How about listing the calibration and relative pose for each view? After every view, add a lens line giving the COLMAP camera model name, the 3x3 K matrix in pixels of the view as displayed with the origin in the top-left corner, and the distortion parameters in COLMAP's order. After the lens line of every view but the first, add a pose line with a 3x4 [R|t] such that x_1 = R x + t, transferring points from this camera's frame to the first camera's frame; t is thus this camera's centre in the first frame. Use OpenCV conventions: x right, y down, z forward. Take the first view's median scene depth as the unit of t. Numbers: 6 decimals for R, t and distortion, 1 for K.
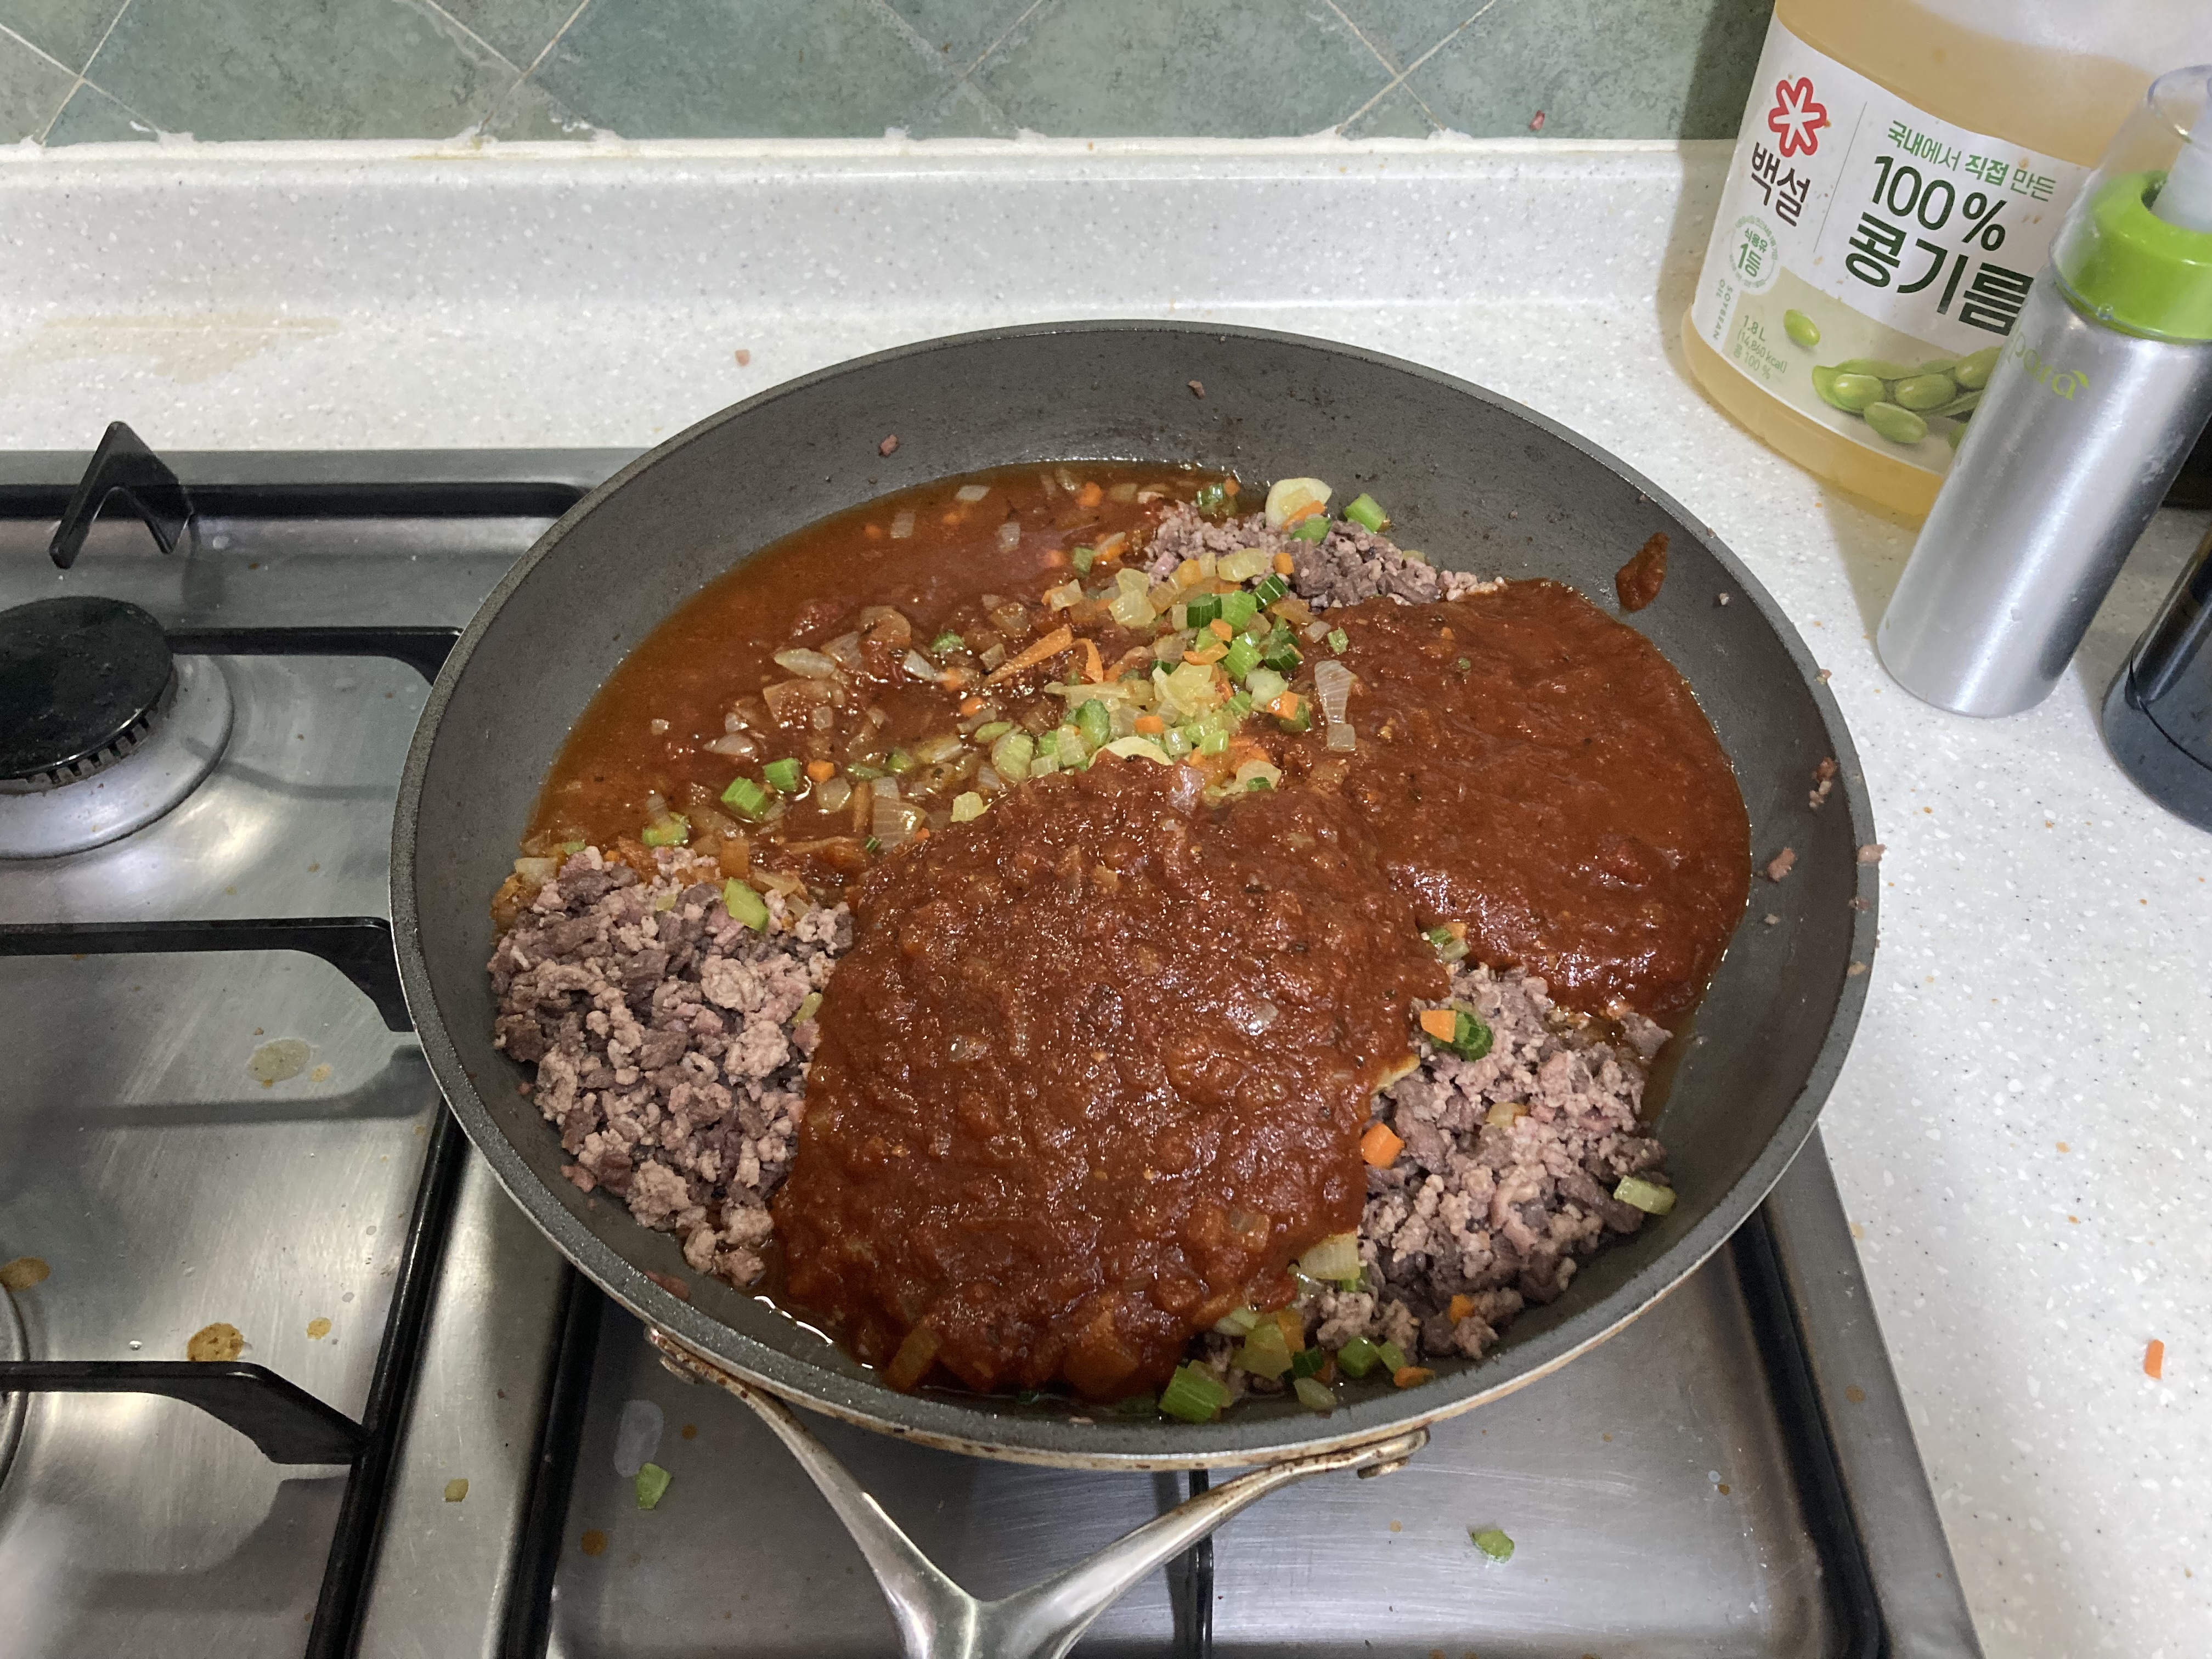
lens RADIAL K [[1802.1, 0, 1101.1], [0, 1802.1, 843.5], [0, 0, 1]] dist [0.002332, 0.000925]
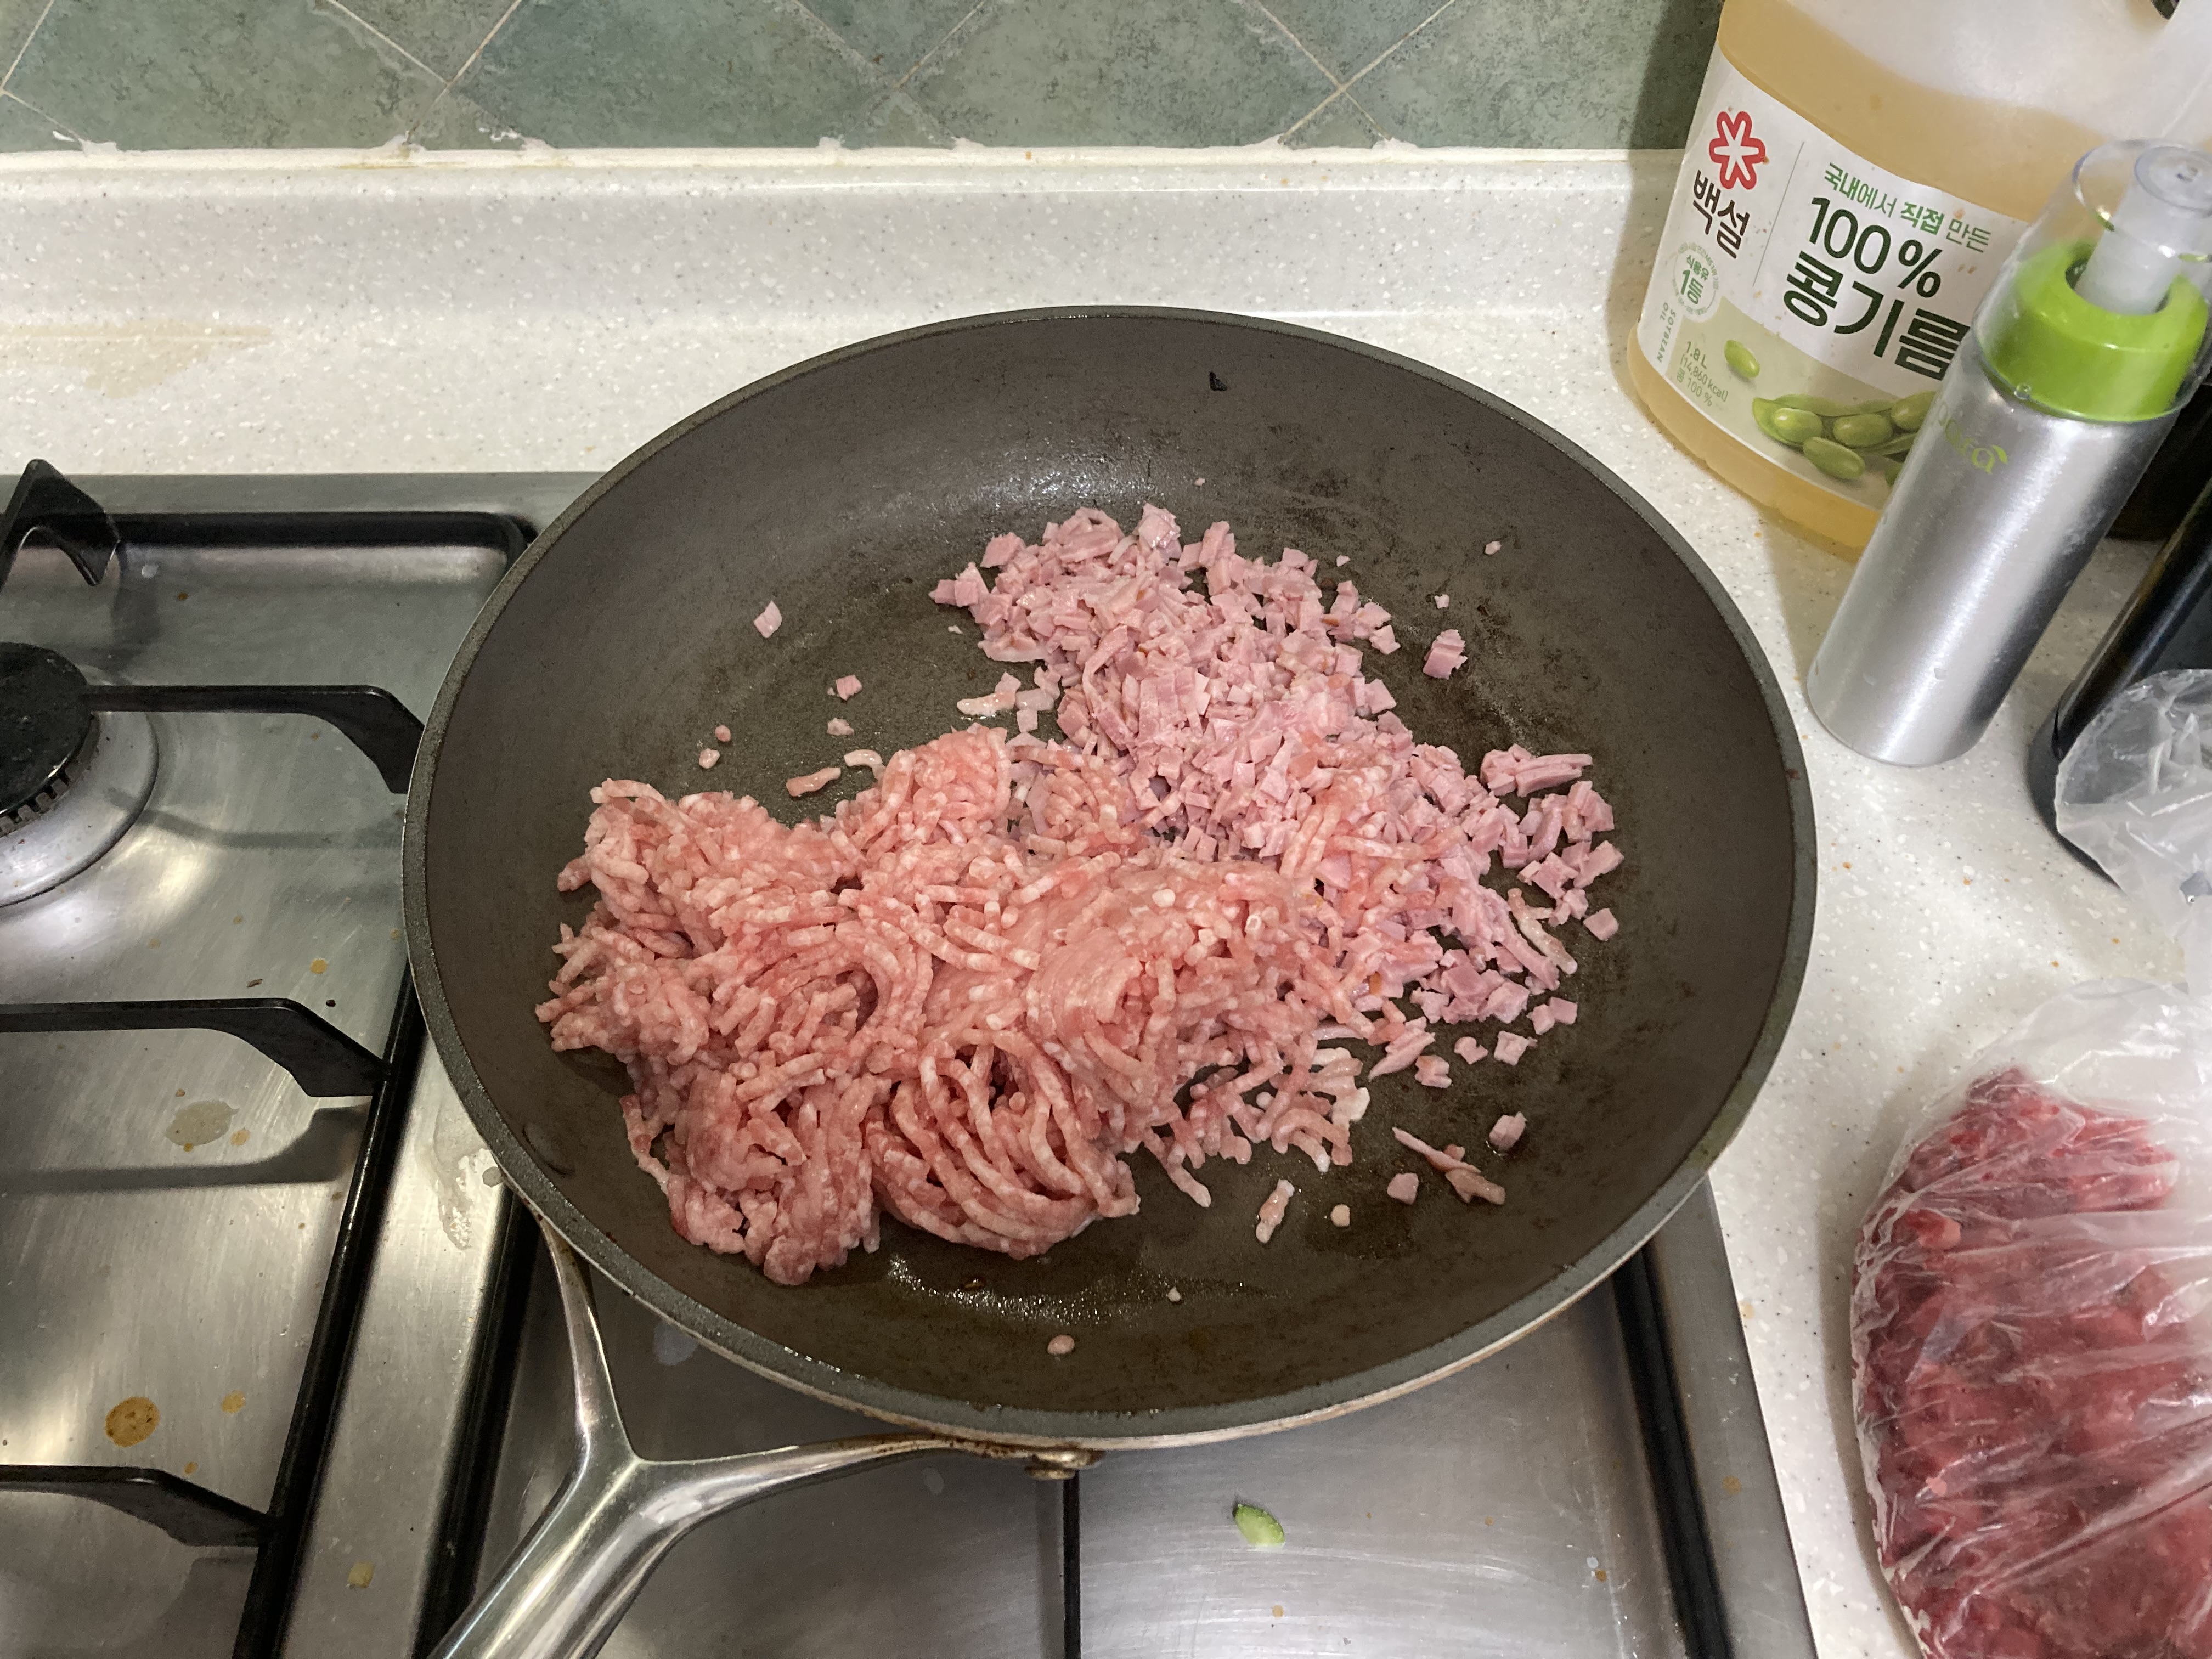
lens RADIAL K [[1801.5, 0, 1094.9], [0, 1801.5, 838.5], [0, 0, 1]] dist [0.003850, 0.002105]
pose [[0.999969, 0.004074, -0.006803, 0.040158], [-0.003699, 0.998522, 0.054220, -0.071766], [0.007013, -0.054193, 0.998506, -0.000547]]
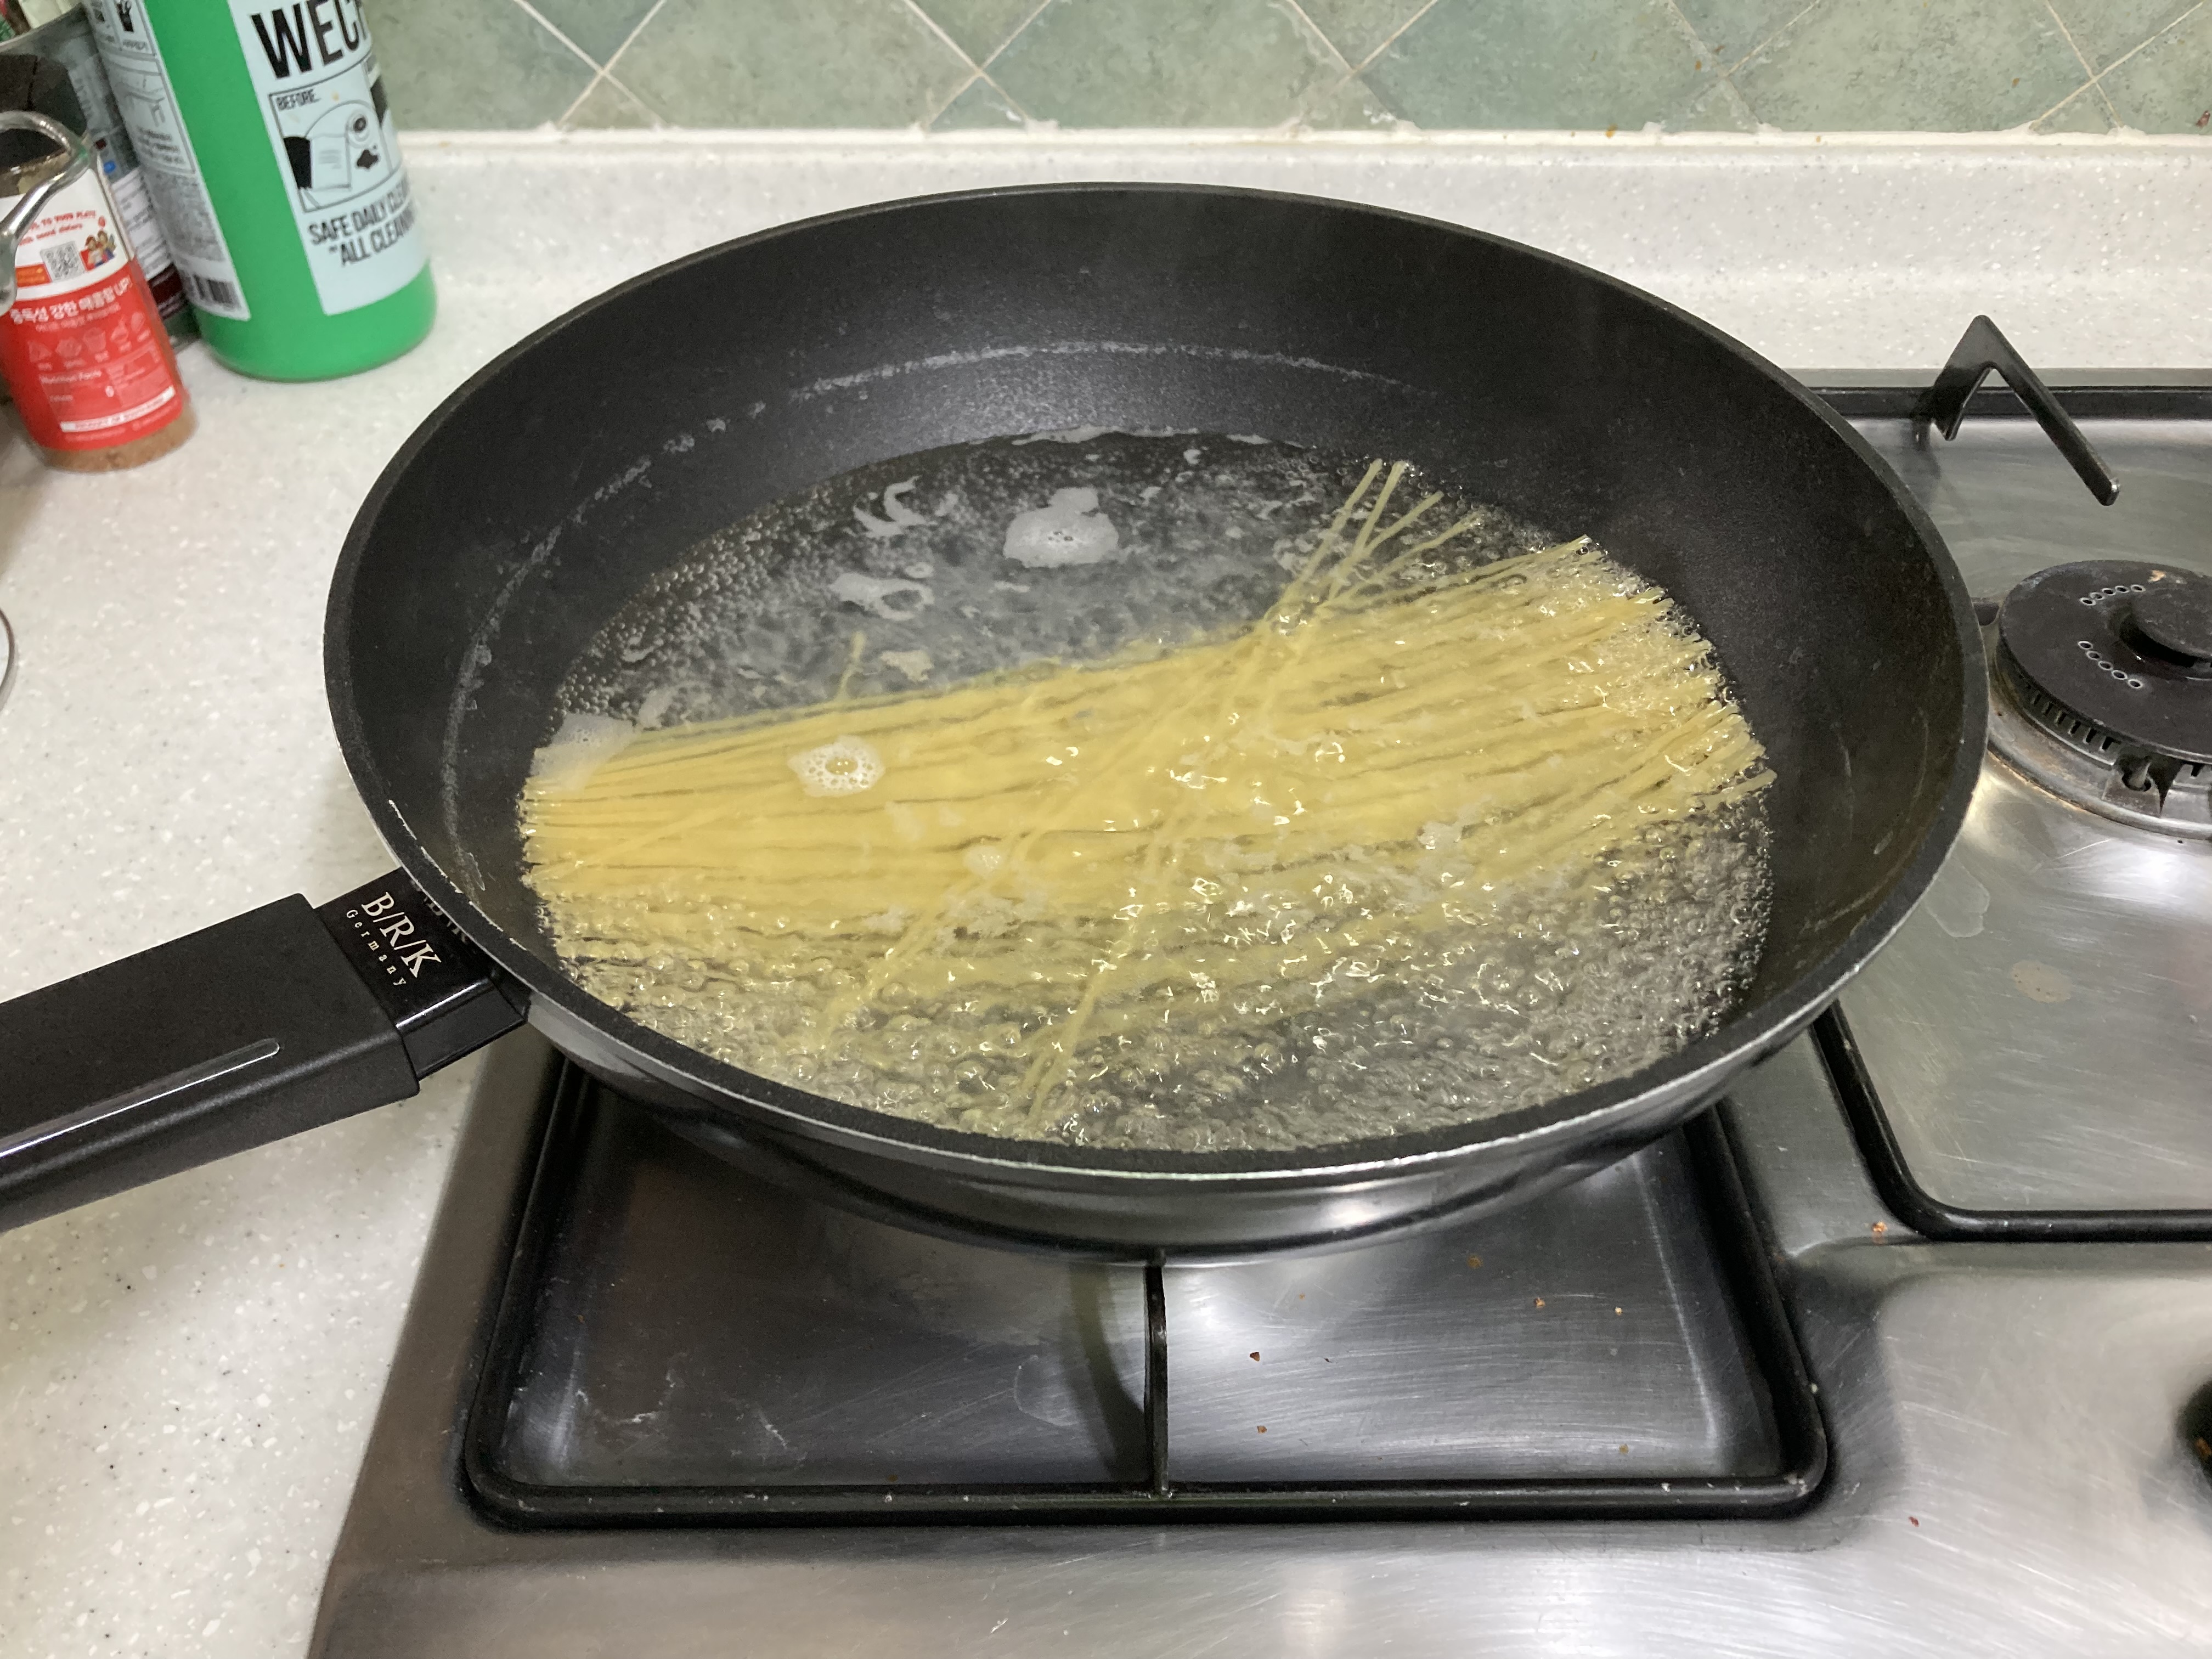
lens RADIAL K [[1818.0, 0, 1129.8], [0, 1818.0, 832.3], [0, 0, 1]] dist [-0.001513, 0.003210]
pose [[0.999992, 0.003648, 0.001818, -0.469231], [-0.003387, 0.991864, -0.127253, 0.215741], [-0.002267, 0.127246, 0.991869, -0.107981]]
